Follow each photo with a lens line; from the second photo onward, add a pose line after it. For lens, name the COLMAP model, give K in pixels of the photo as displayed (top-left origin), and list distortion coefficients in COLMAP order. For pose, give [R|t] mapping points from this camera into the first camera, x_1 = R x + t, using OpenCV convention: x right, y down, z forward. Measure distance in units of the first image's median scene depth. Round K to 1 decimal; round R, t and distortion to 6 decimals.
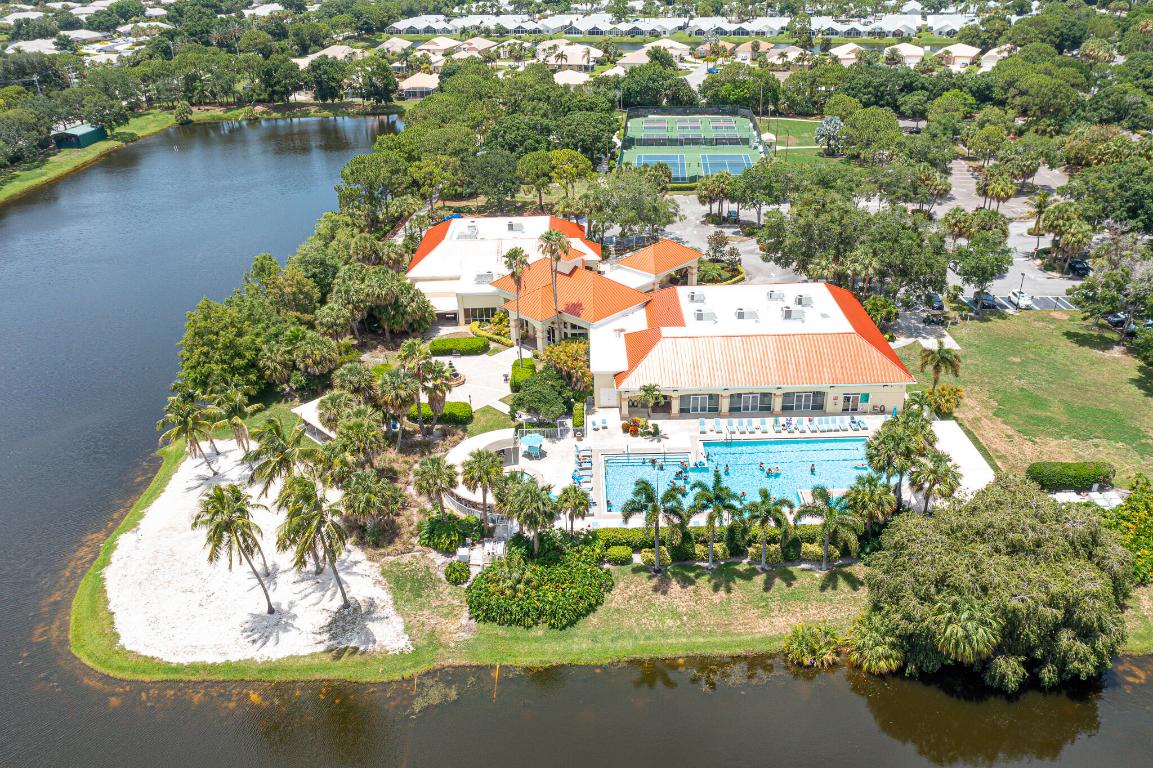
lens RADIAL K [[925.0, 0, 581.0], [0, 925.0, 383.8], [0, 0, 1]] dist [-0.012364, 0.020585]
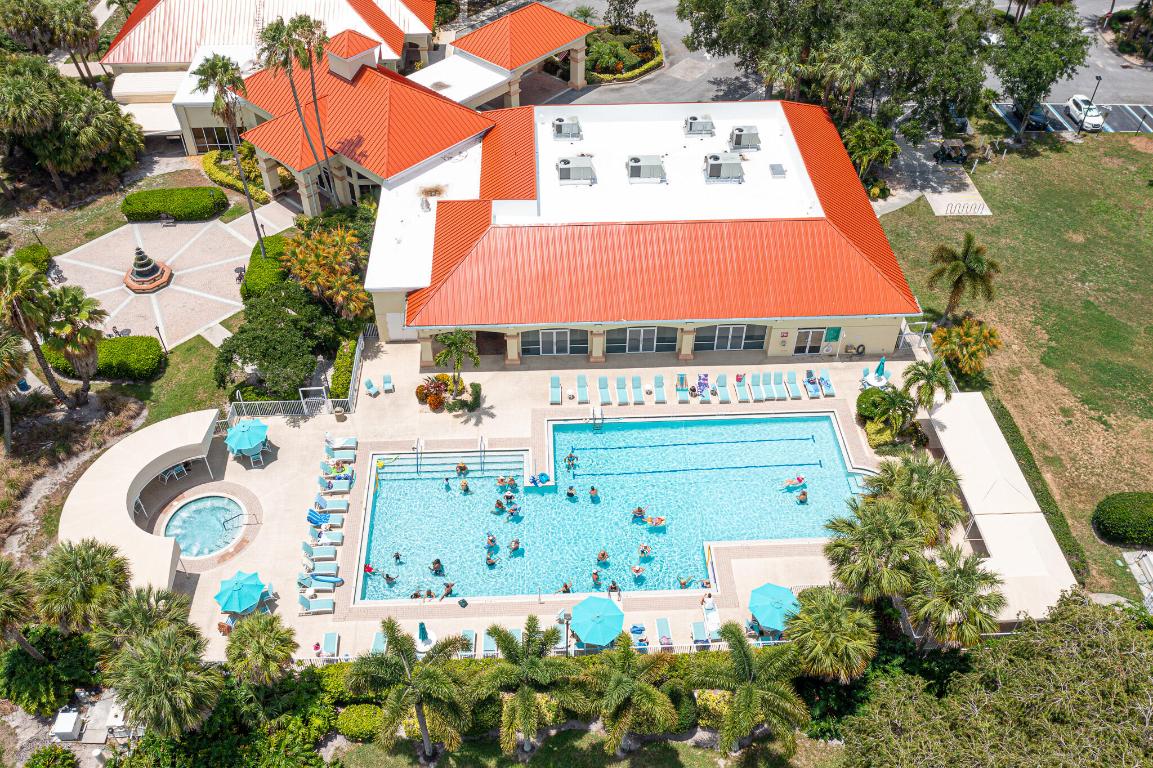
lens RADIAL K [[1030.6, 0, 581.5], [0, 1030.6, 383.6], [0, 0, 1]] dist [-0.005602, 0.011148]
pose [[0.997989, -0.010464, 0.062512, 0.084545], [-0.007022, 0.961949, 0.273138, -0.107398], [-0.062992, -0.273028, 0.959942, 0.296920]]
